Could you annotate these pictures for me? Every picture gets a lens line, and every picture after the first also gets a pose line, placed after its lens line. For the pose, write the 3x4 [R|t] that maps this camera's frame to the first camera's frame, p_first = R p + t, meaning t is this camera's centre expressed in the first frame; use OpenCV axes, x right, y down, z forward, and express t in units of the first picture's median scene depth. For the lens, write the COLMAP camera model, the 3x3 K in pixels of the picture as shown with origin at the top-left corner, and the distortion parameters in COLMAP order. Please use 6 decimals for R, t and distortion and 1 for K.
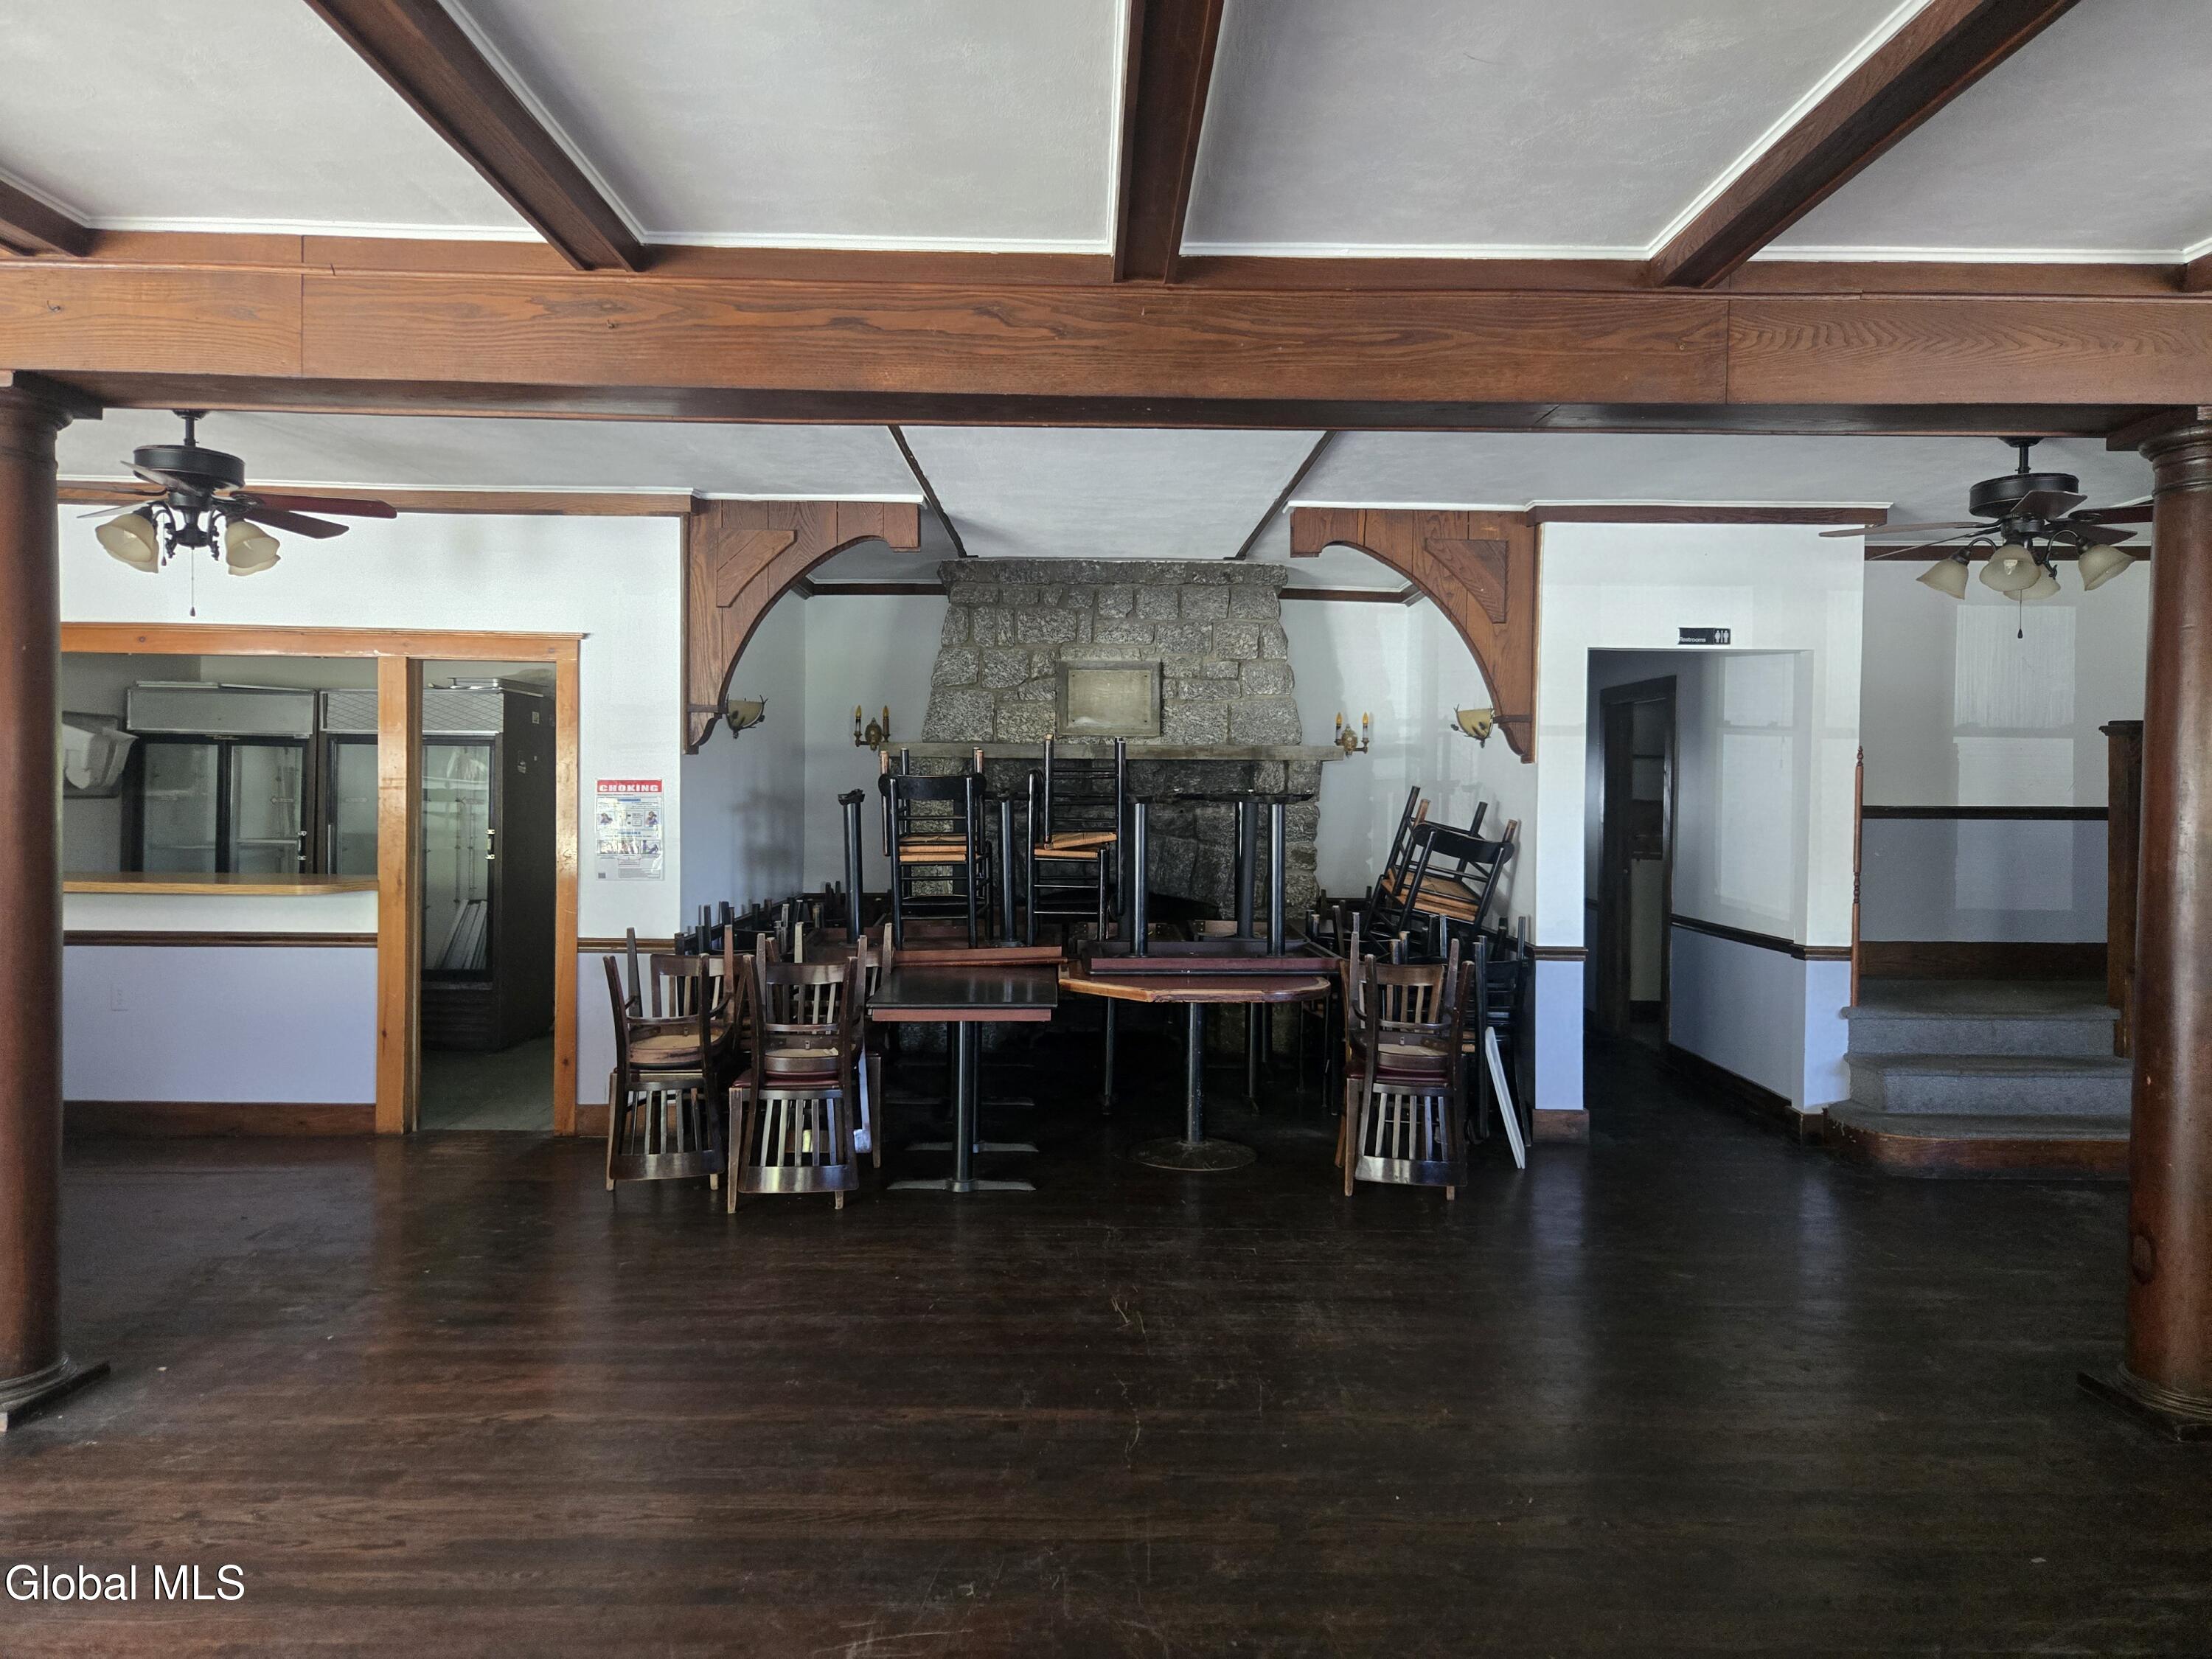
lens RADIAL K [[1489.6, 0, 1105.9], [0, 1489.6, 830.3], [0, 0, 1]] dist [-0.004028, -0.000717]
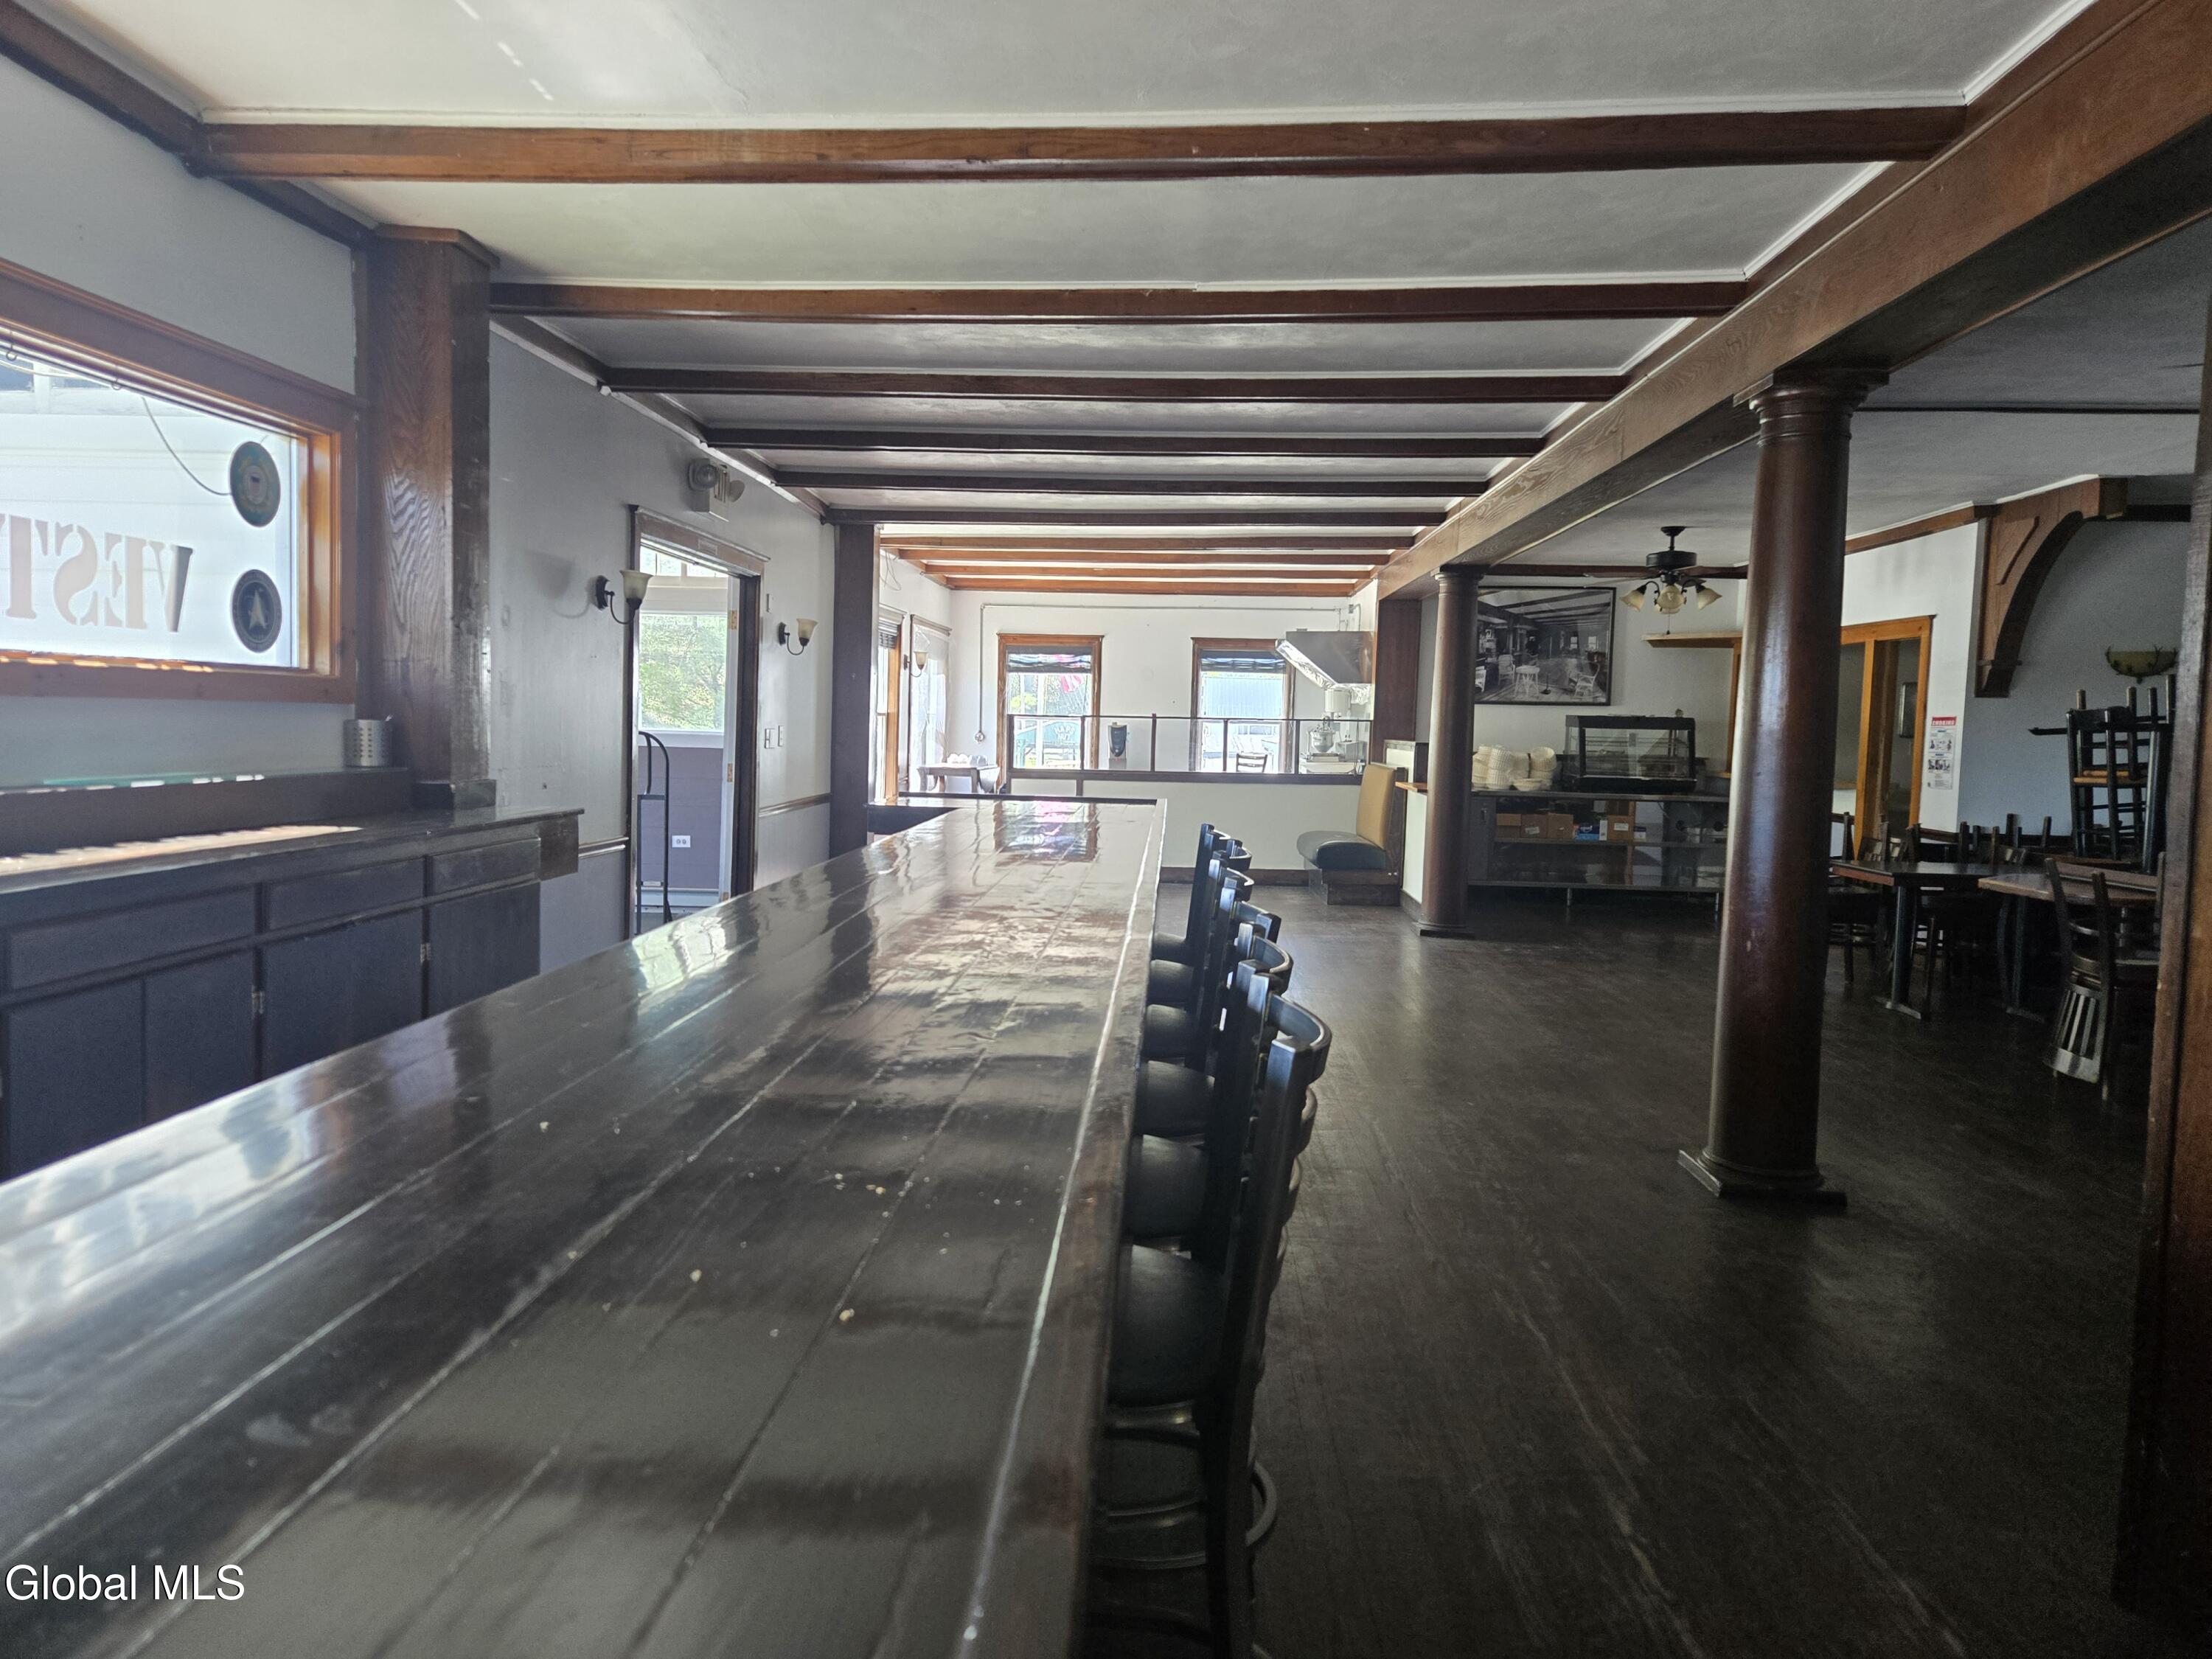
lens RADIAL K [[1489.6, 0, 1103.7], [0, 1489.6, 826.3], [0, 0, 1]] dist [-0.004028, -0.000717]
pose [[-0.074411, 0.062605, -0.995261, 1.143239], [-0.030024, 0.997434, 0.064987, 0.002522], [0.996776, 0.034717, -0.072340, 0.313952]]
